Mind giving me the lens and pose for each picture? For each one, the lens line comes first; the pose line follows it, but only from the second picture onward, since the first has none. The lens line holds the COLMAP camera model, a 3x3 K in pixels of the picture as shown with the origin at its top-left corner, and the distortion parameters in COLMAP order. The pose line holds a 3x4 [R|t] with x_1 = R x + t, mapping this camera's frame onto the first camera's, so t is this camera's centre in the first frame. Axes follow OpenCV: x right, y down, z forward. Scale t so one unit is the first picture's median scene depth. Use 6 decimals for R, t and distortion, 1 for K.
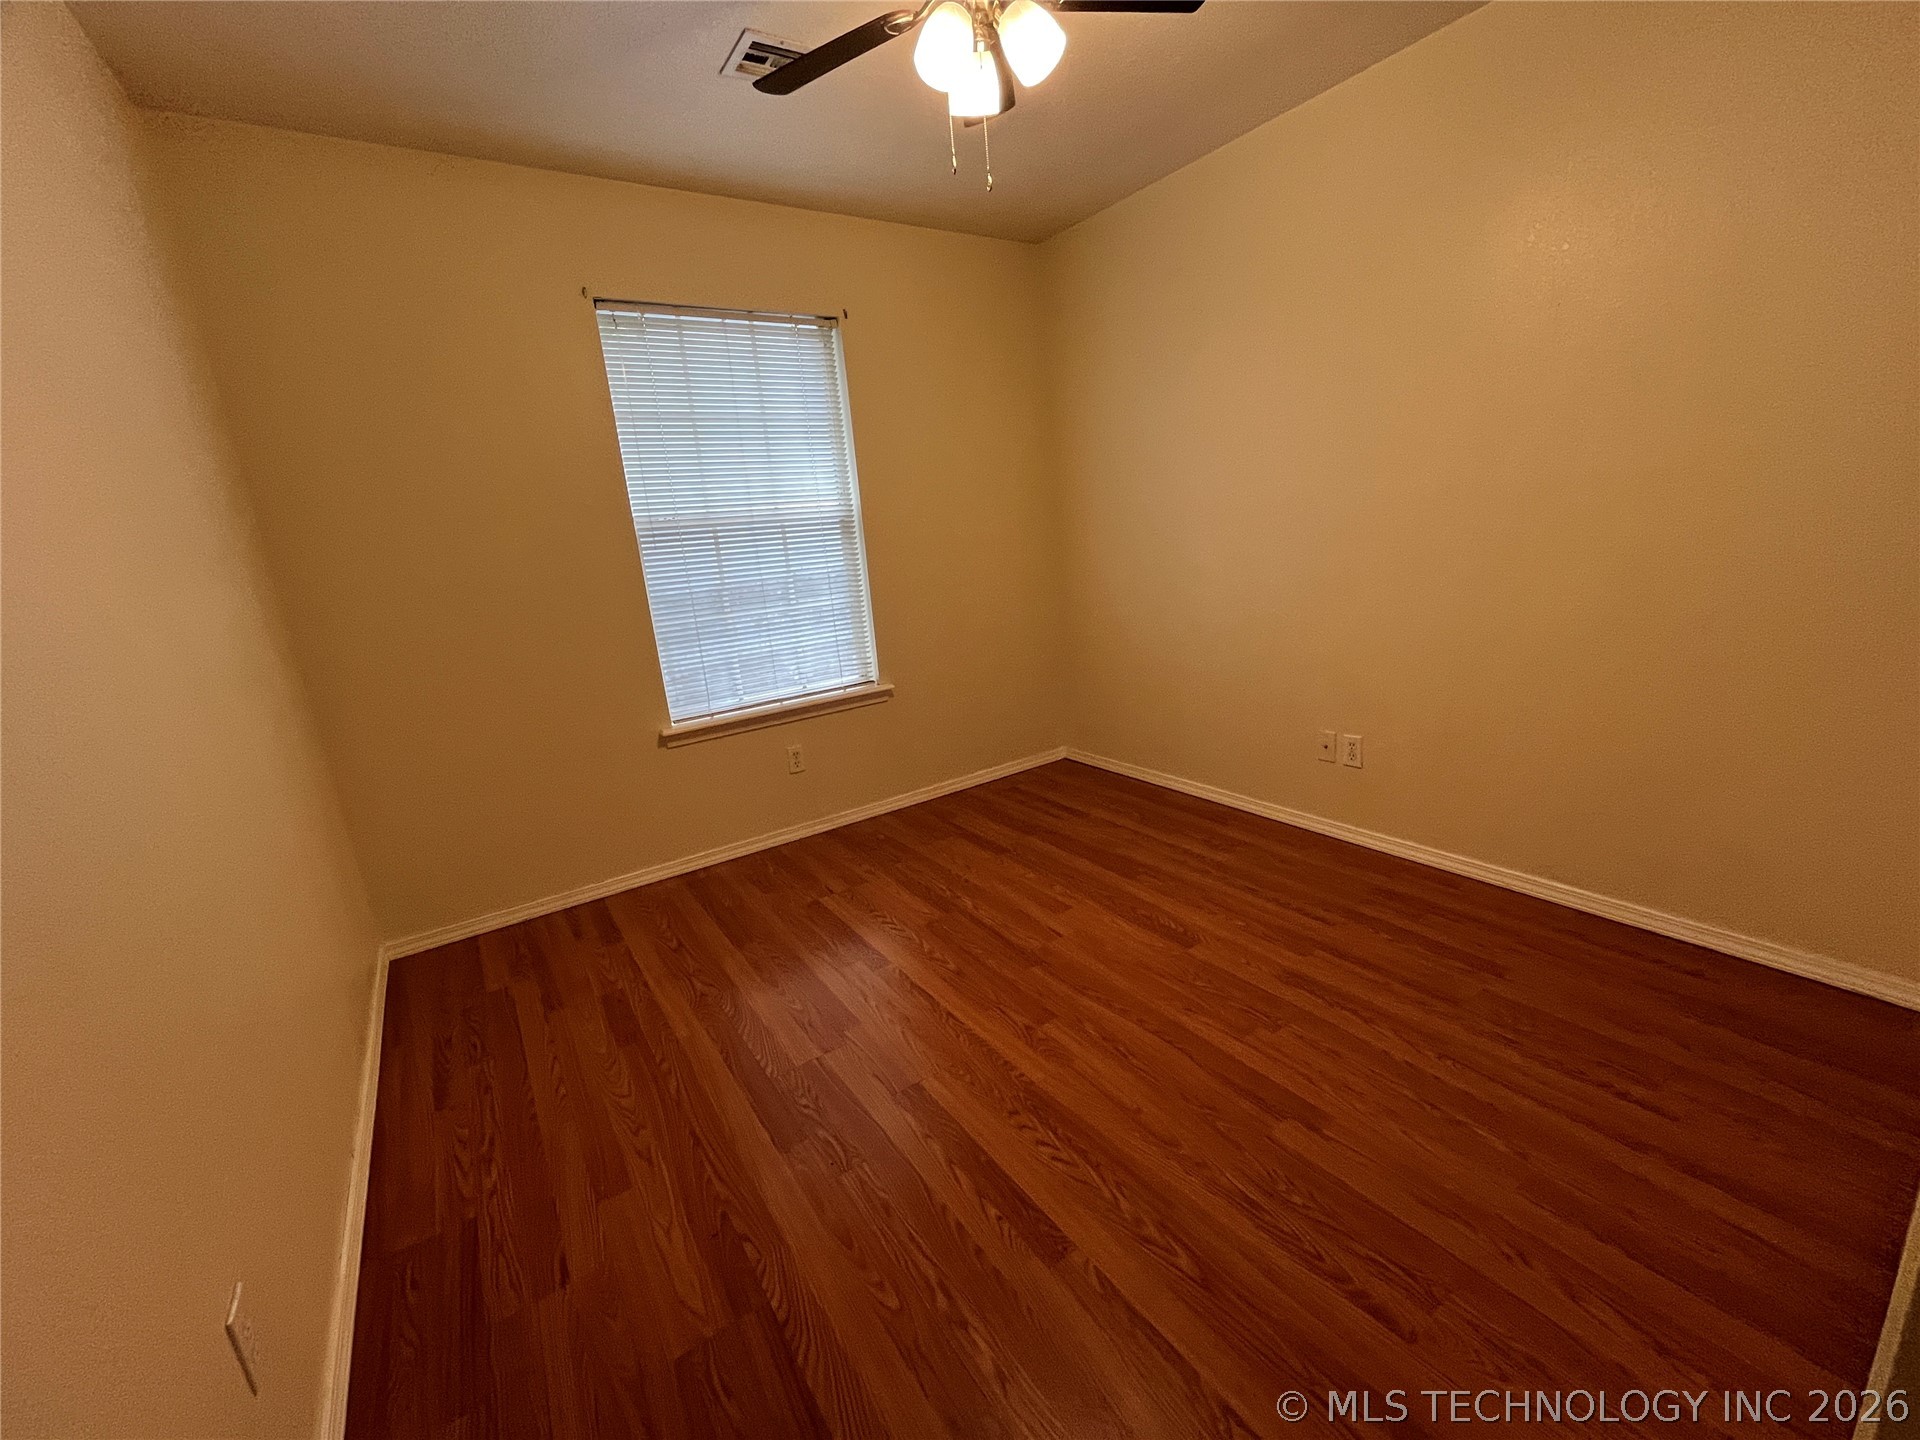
lens RADIAL K [[786.6, 0, 960.0], [0, 786.6, 720.0], [0, 0, 1]] dist [0.001797, 0.000580]
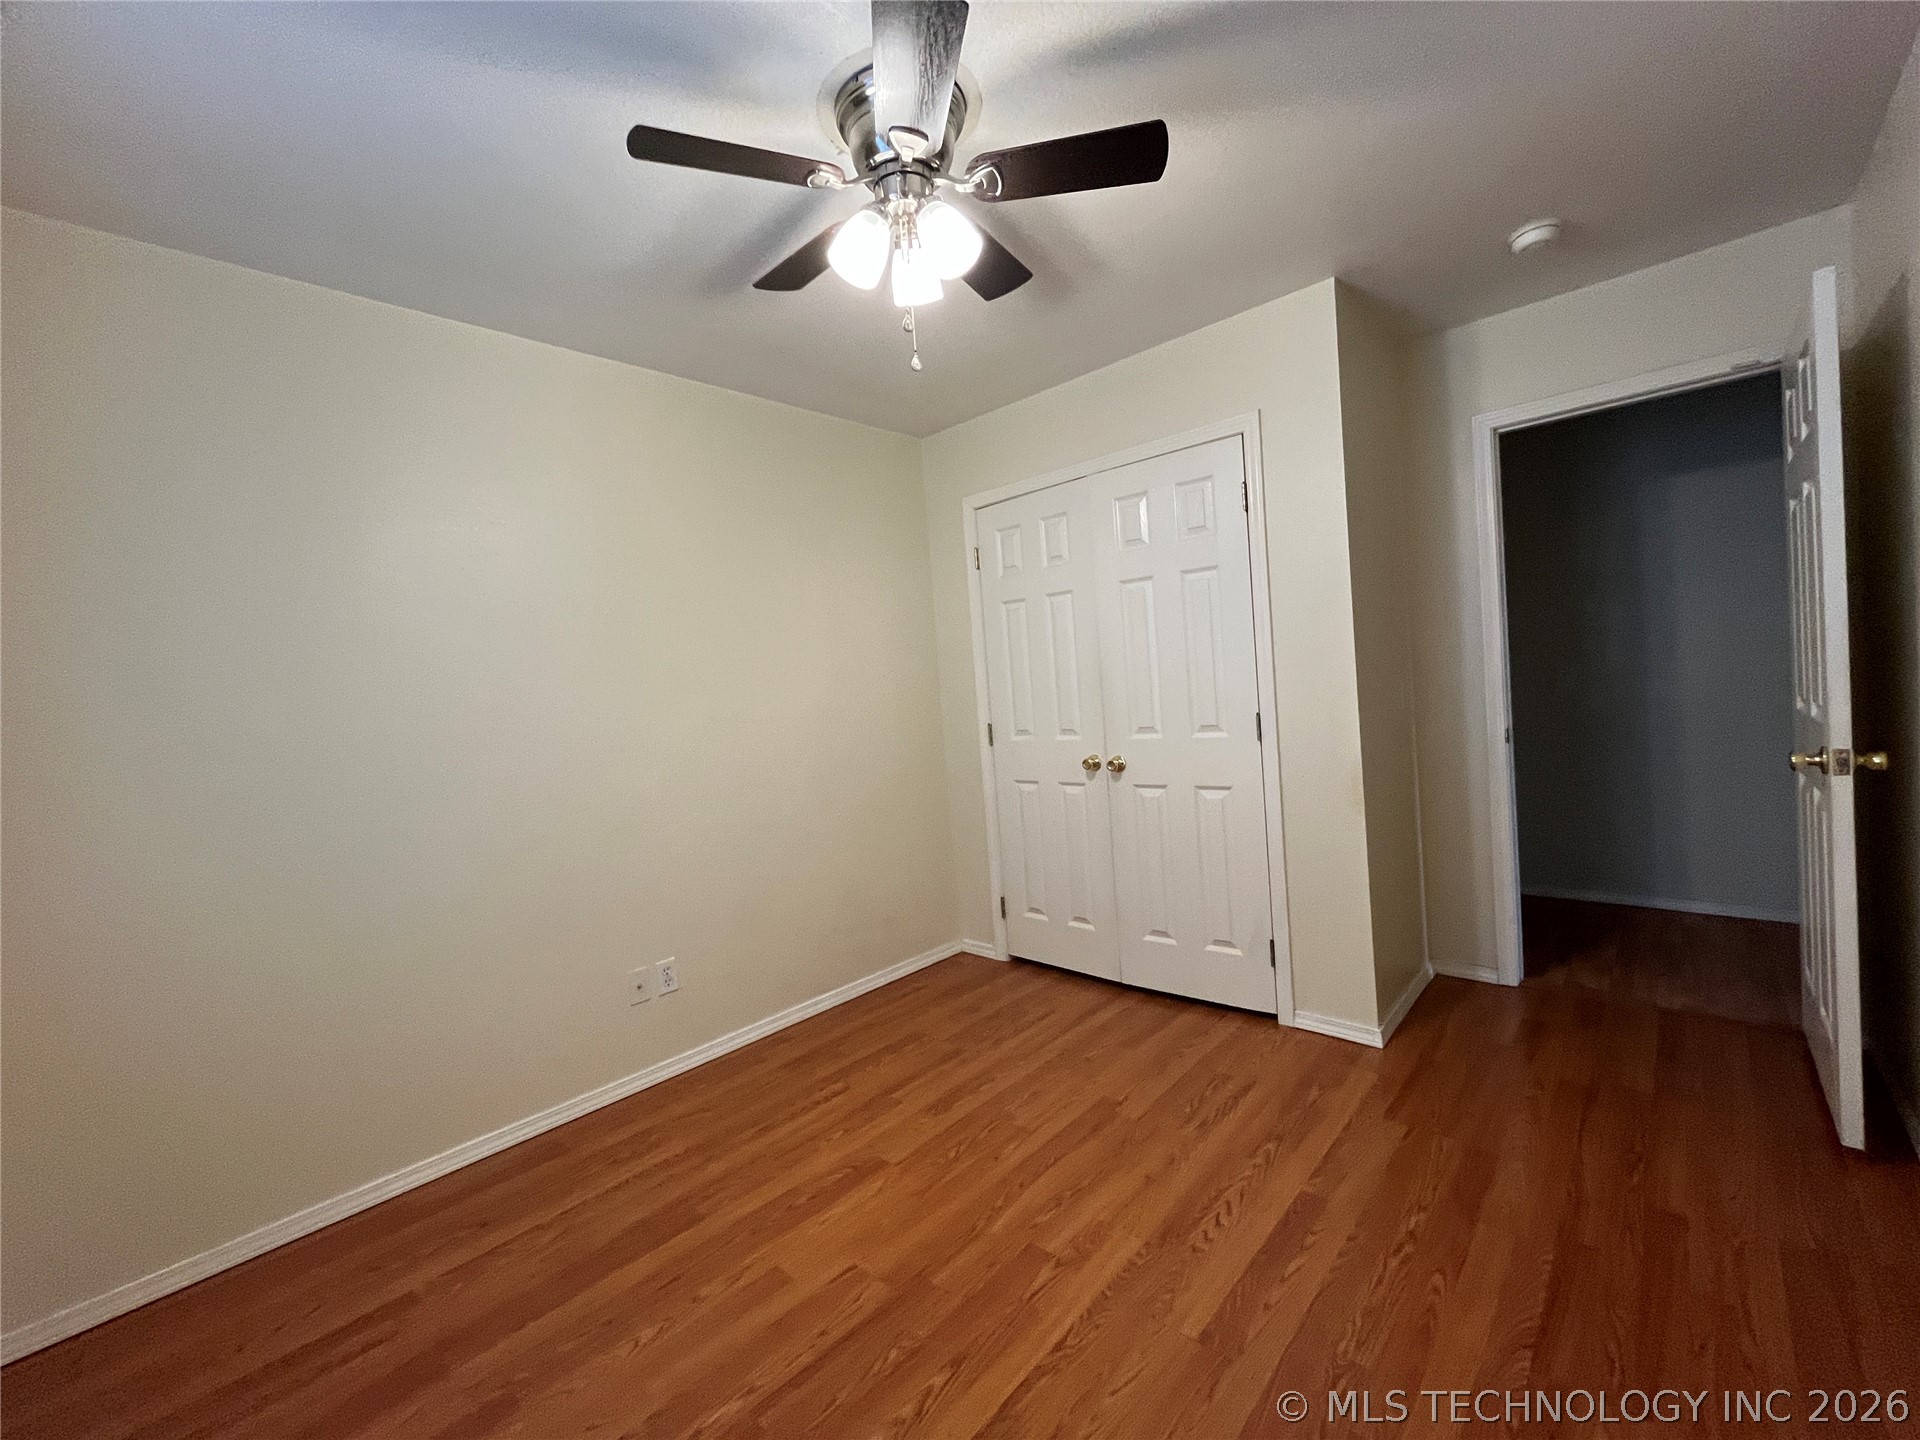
lens RADIAL K [[786.6, 0, 960.0], [0, 786.6, 720.0], [0, 0, 1]] dist [0.001797, 0.000580]
pose [[-0.224886, 0.064714, 0.972234, -0.725783], [0.326005, 0.945286, 0.012488, -0.204533], [-0.918230, 0.319761, -0.233679, 1.059343]]
